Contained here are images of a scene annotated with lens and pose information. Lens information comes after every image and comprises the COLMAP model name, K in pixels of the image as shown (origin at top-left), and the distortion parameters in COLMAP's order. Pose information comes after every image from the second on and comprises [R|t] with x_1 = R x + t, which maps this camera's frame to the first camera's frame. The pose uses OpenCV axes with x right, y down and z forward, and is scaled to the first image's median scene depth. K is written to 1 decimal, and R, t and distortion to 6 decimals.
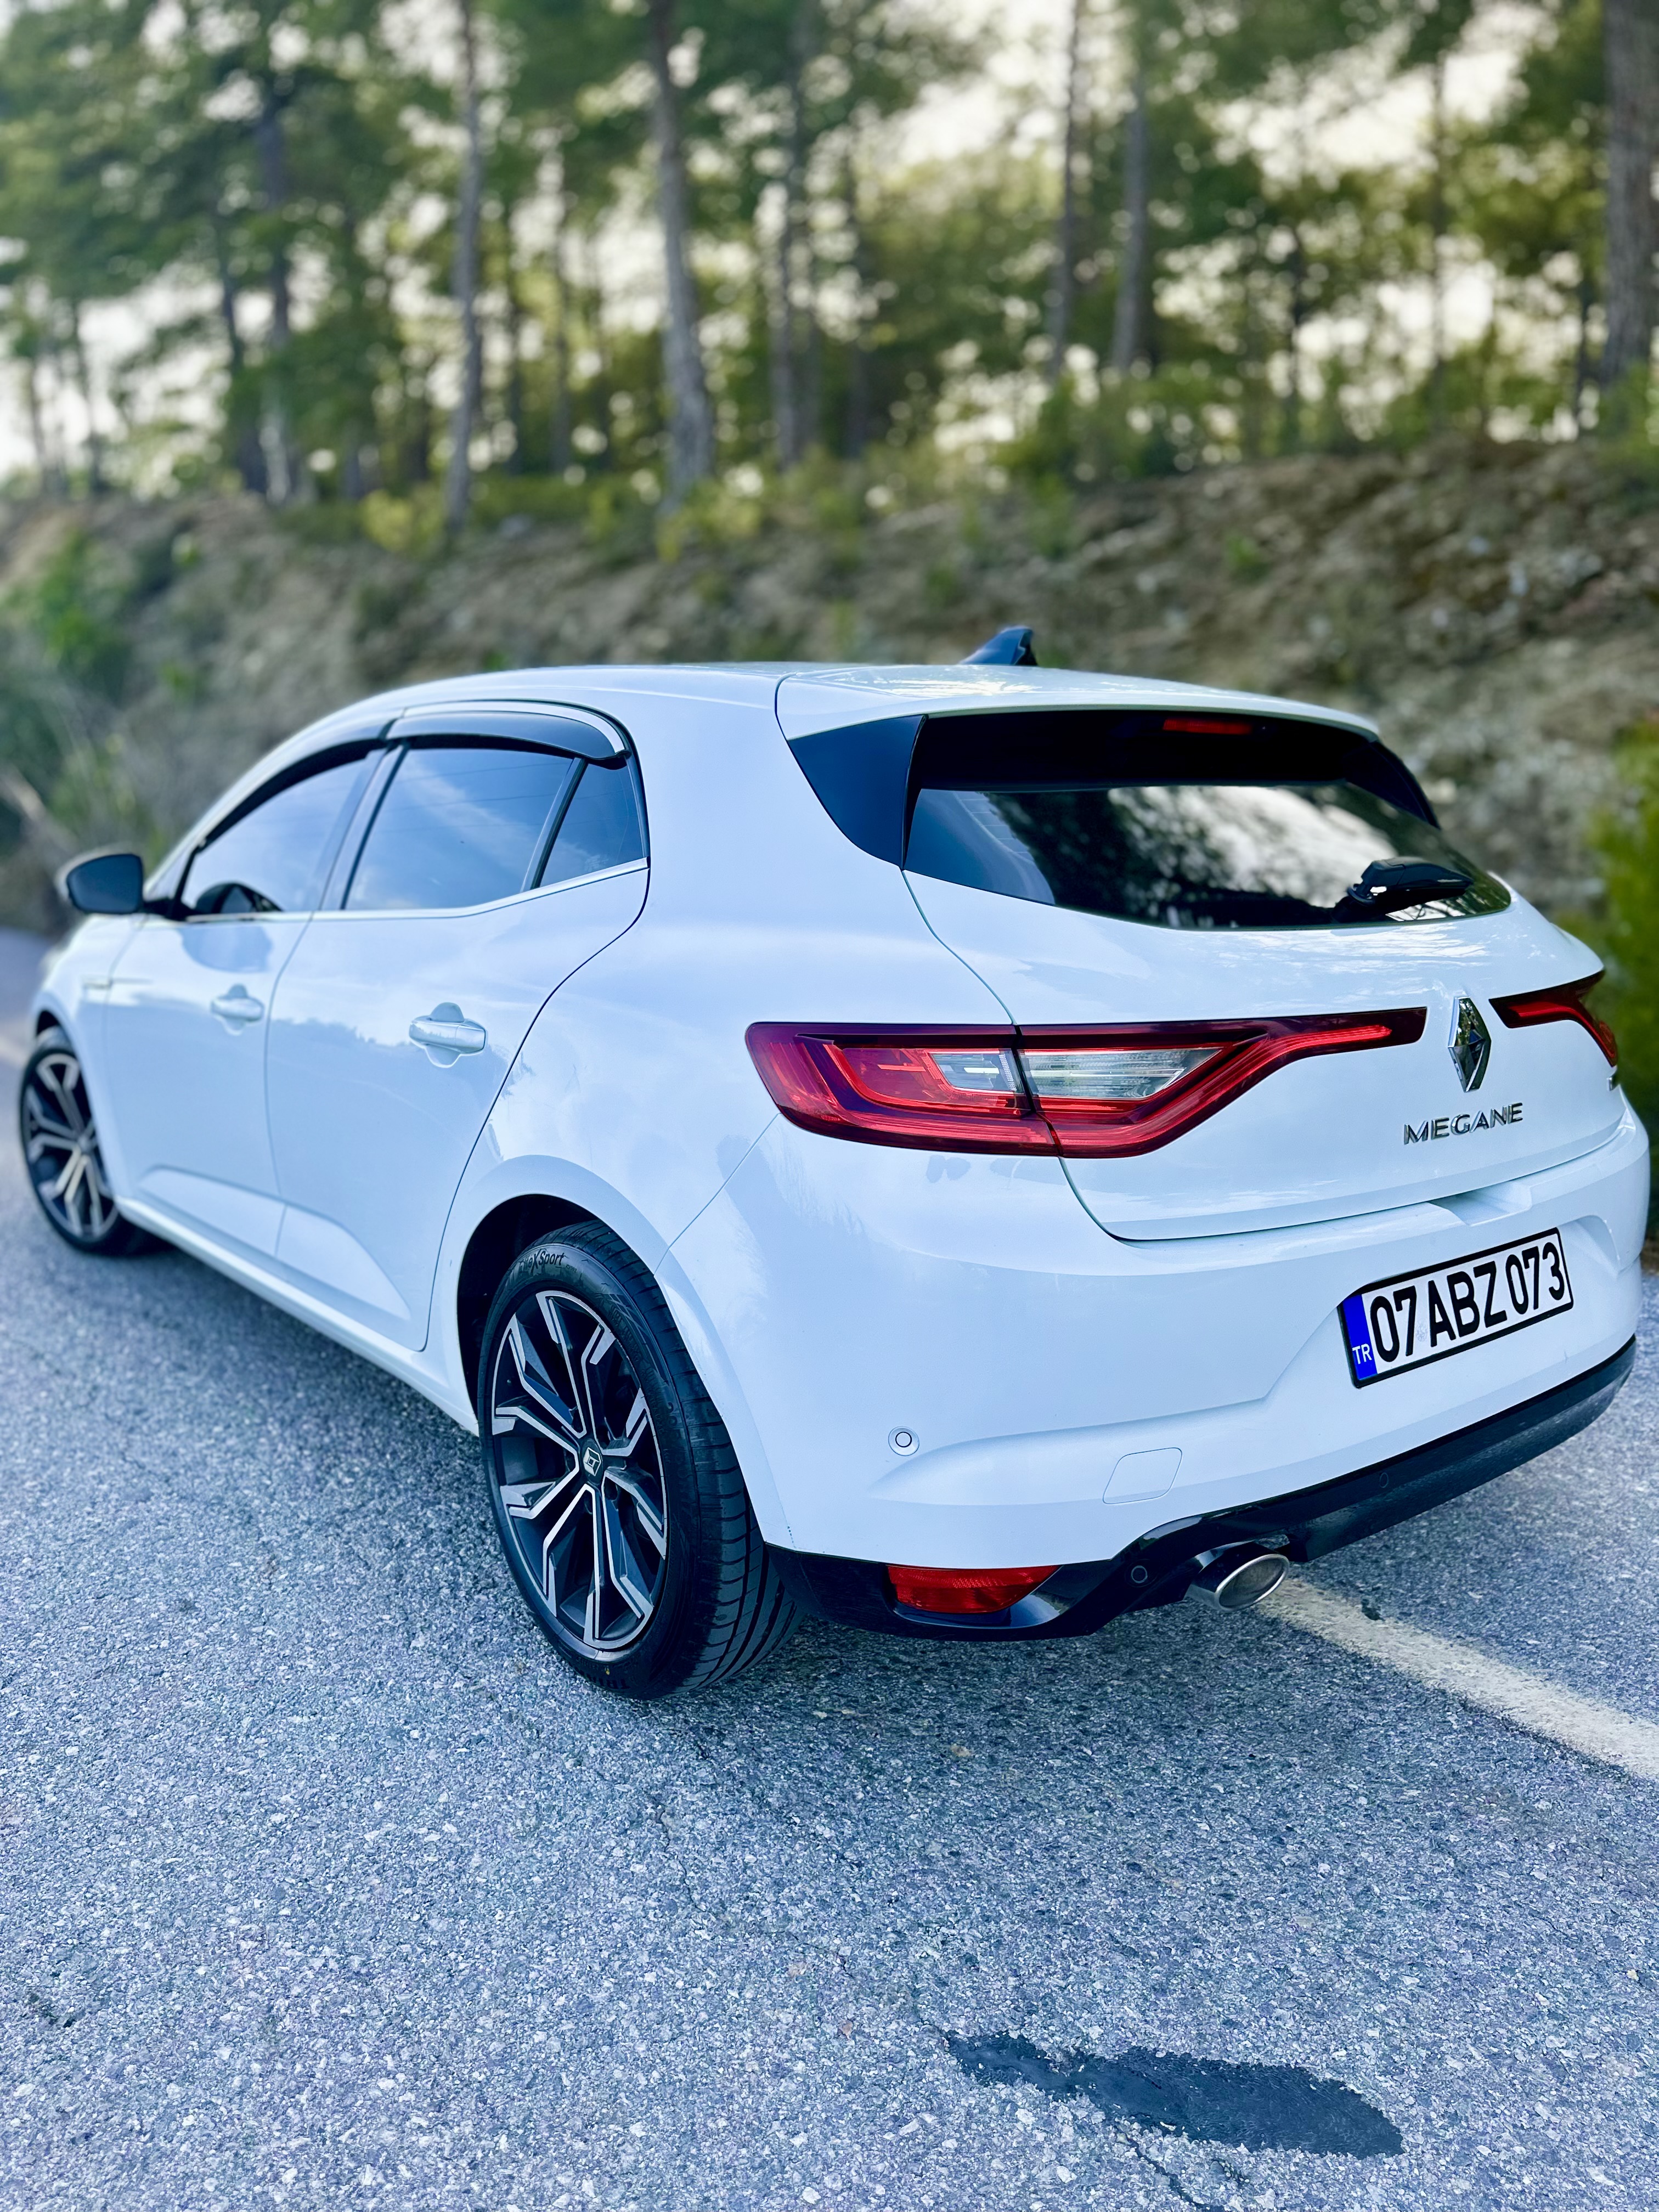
lens RADIAL K [[1586.8, 0, 826.2], [0, 1586.8, 1100.8], [0, 0, 1]] dist [0.035209, -0.048675]
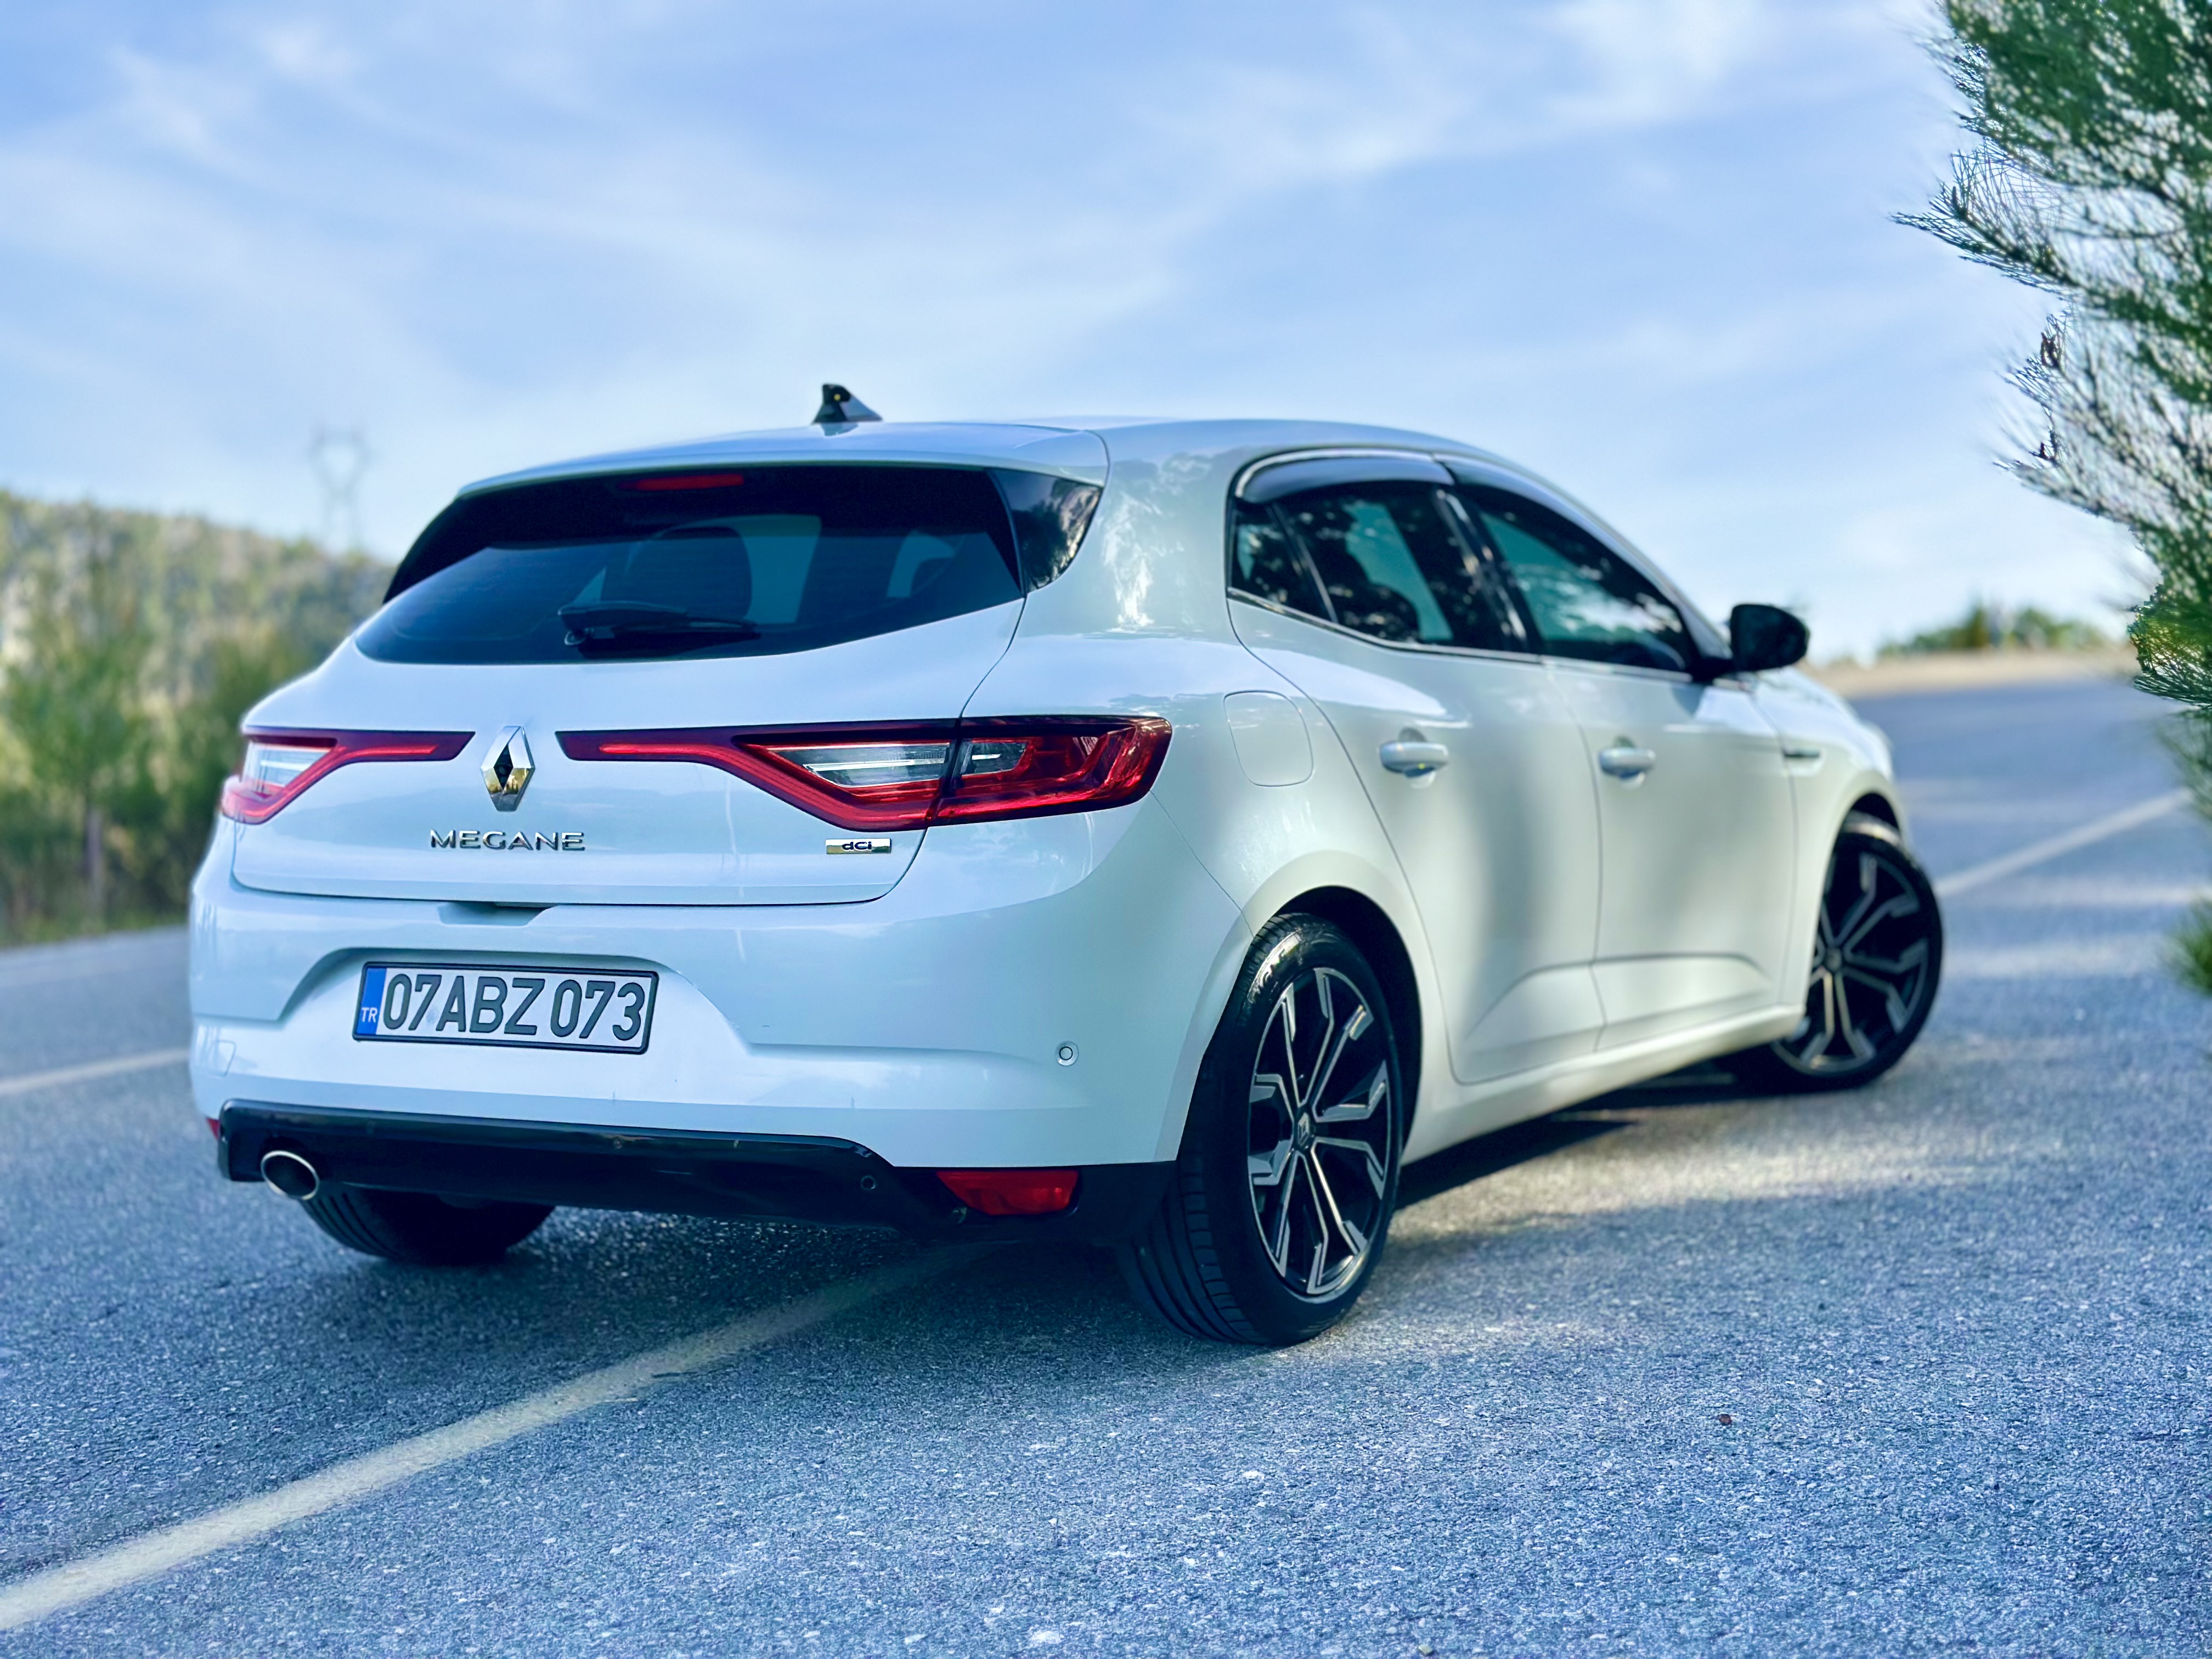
lens RADIAL K [[3220.6, 0, 1116.3], [0, 3220.6, 831.4], [0, 0, 1]] dist [0.121279, 0.000000]
pose [[0.366880, 0.053032, -0.928755, 1.259126], [-0.127746, 0.991788, 0.006168, -0.028624], [0.921455, 0.116382, 0.370642, 0.271240]]
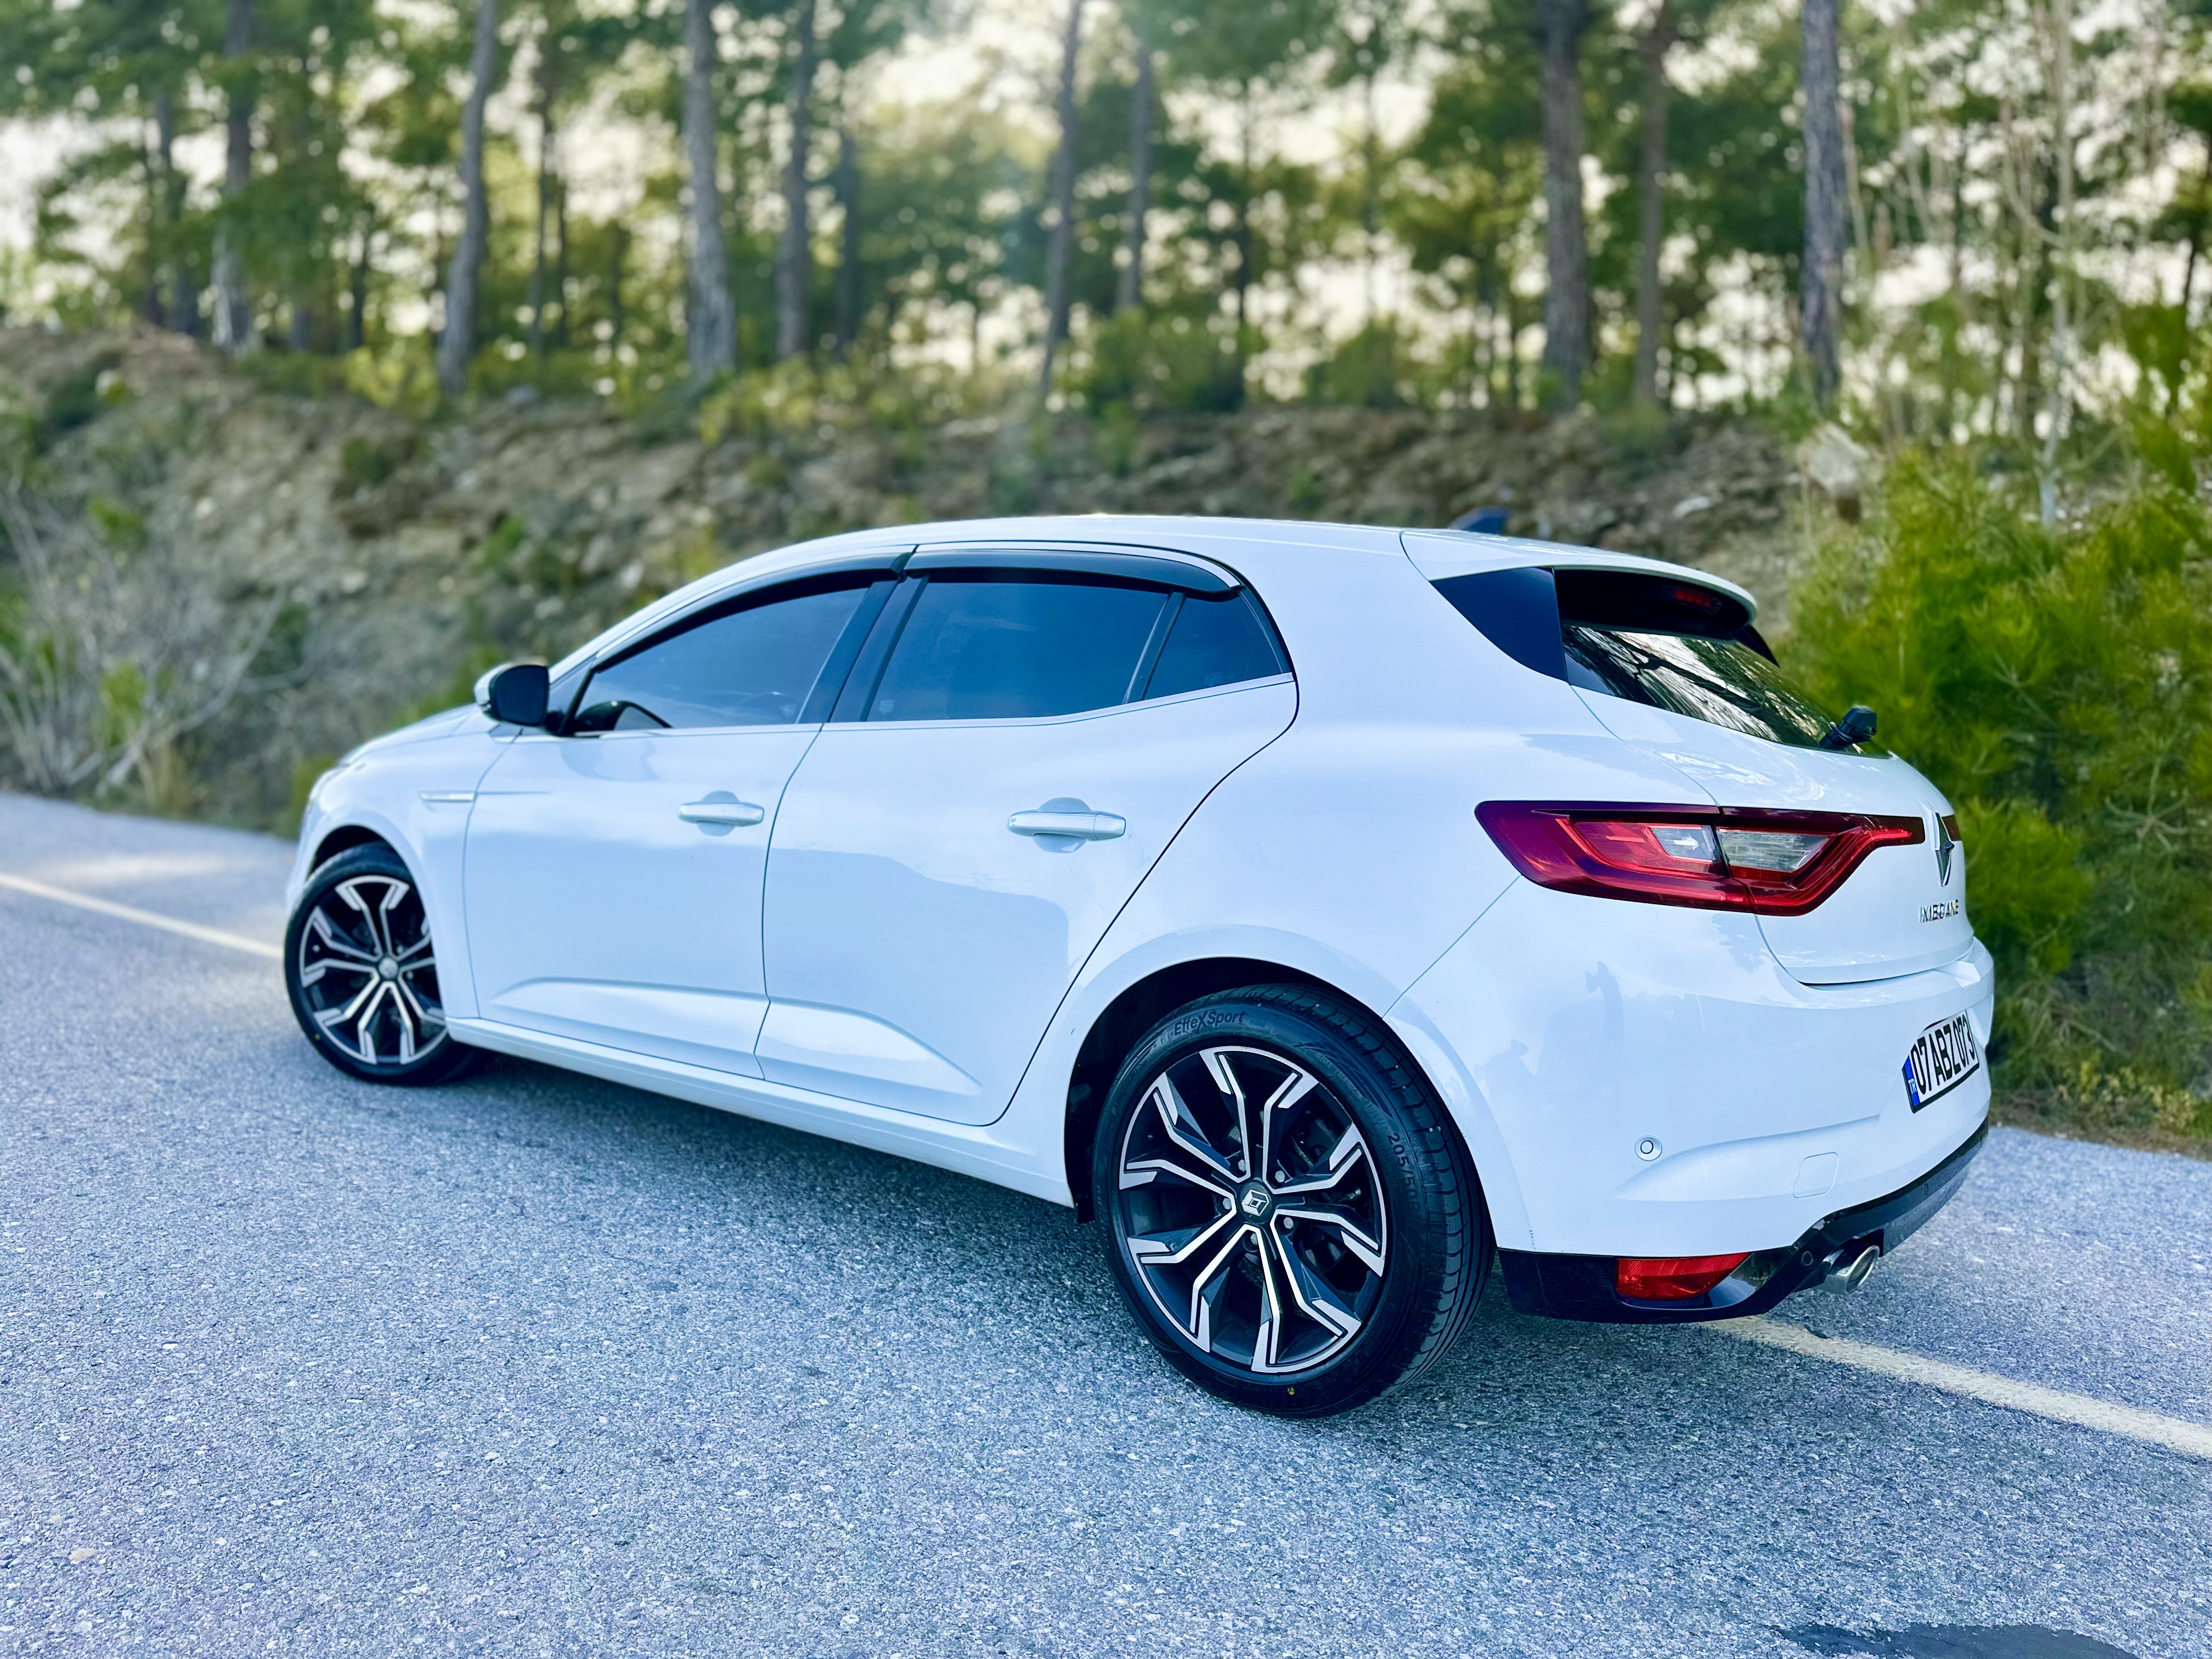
lens RADIAL K [[1586.8, 0, 1116.5], [0, 1586.8, 825.8], [0, 0, 1]] dist [0.035209, -0.048675]
pose [[0.971615, 0.035476, 0.233894, -0.259116], [-0.009334, 0.993671, -0.111942, 0.045779], [-0.236385, 0.106581, 0.965796, -0.039460]]
